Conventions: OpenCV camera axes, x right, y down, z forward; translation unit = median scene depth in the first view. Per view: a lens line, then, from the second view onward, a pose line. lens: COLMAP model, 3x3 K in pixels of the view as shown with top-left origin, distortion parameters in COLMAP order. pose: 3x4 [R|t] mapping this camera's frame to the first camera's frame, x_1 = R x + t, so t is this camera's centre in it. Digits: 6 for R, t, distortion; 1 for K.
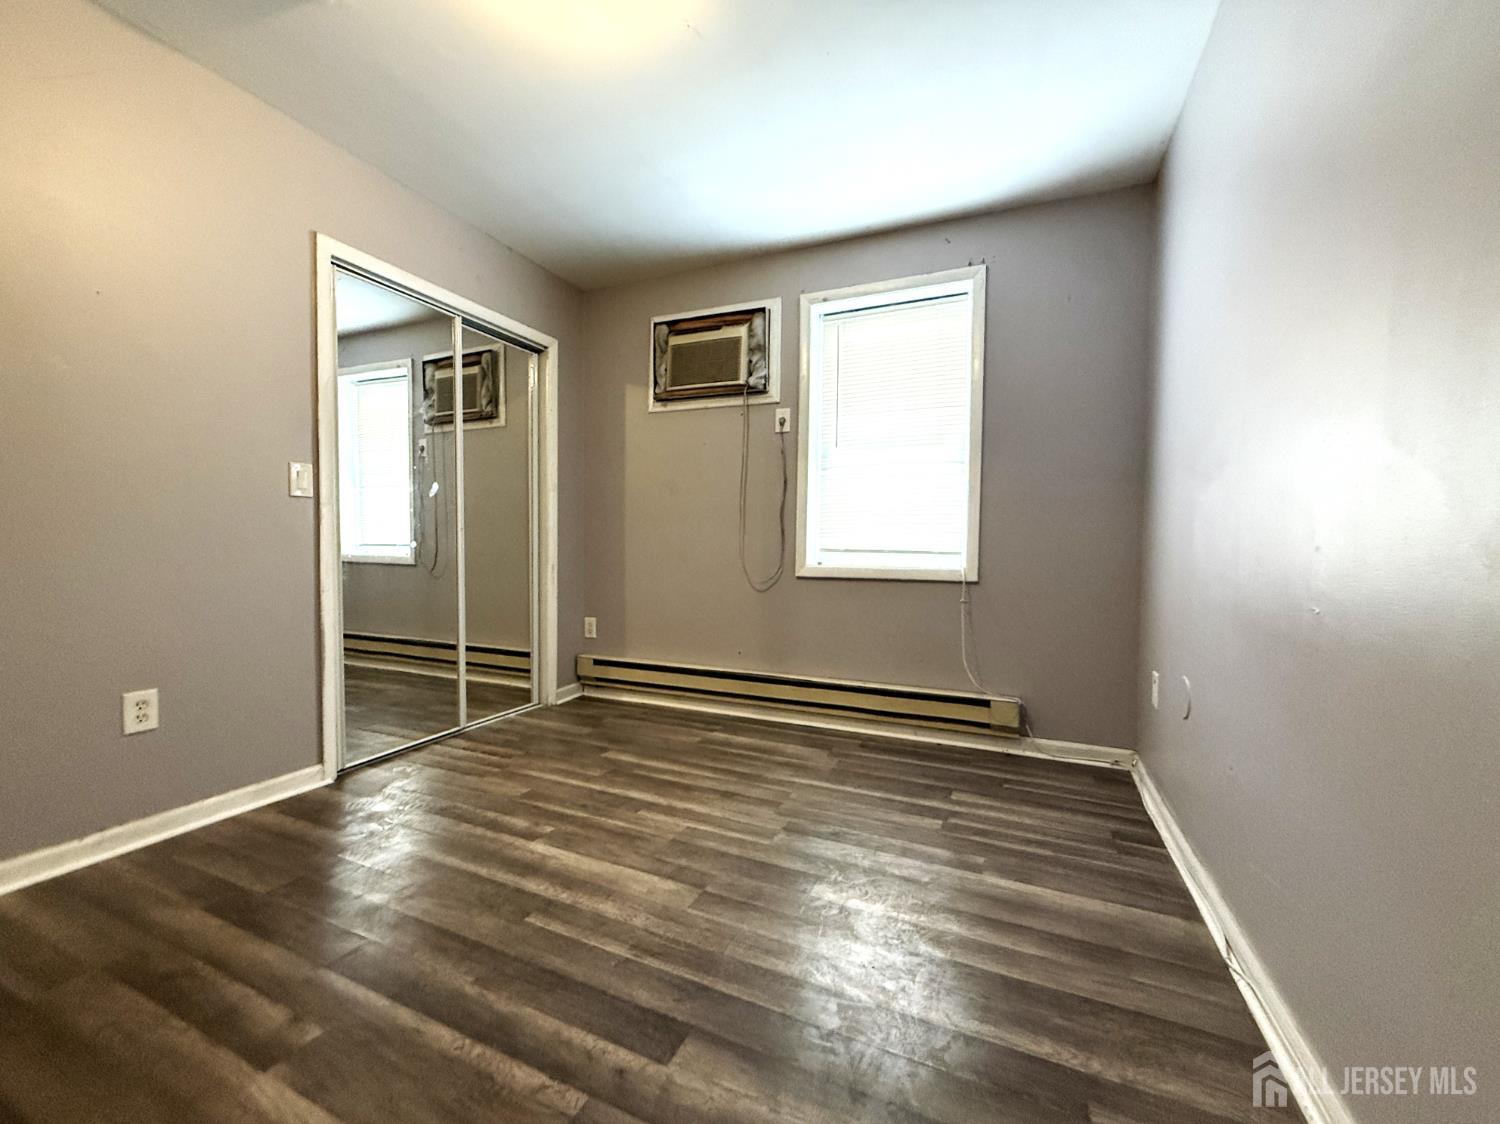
lens RADIAL K [[602.3, 0, 749.6], [0, 602.3, 564.6], [0, 0, 1]] dist [0.002932, 0.000084]
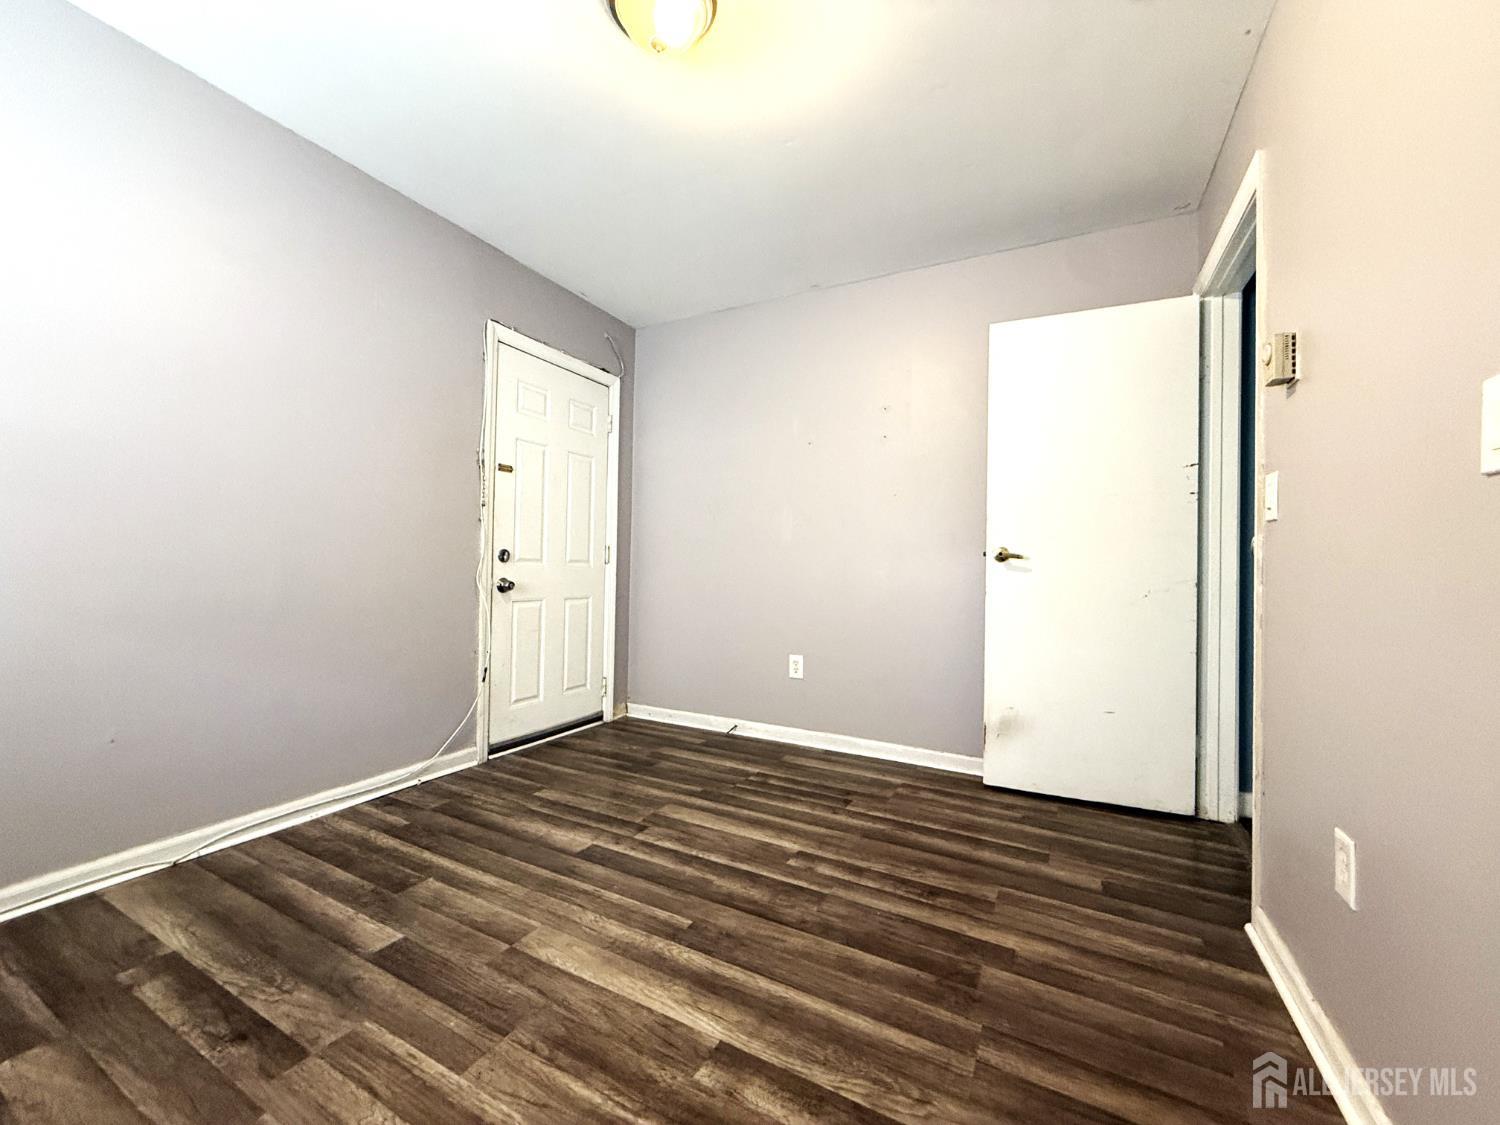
lens RADIAL K [[602.3, 0, 747.3], [0, 602.3, 560.0], [0, 0, 1]] dist [0.002932, 0.000084]
pose [[-0.997029, -0.031562, 0.070264, -0.517058], [-0.029866, 0.999240, 0.025057, -0.088575], [-0.071001, 0.022884, -0.997214, 2.020188]]
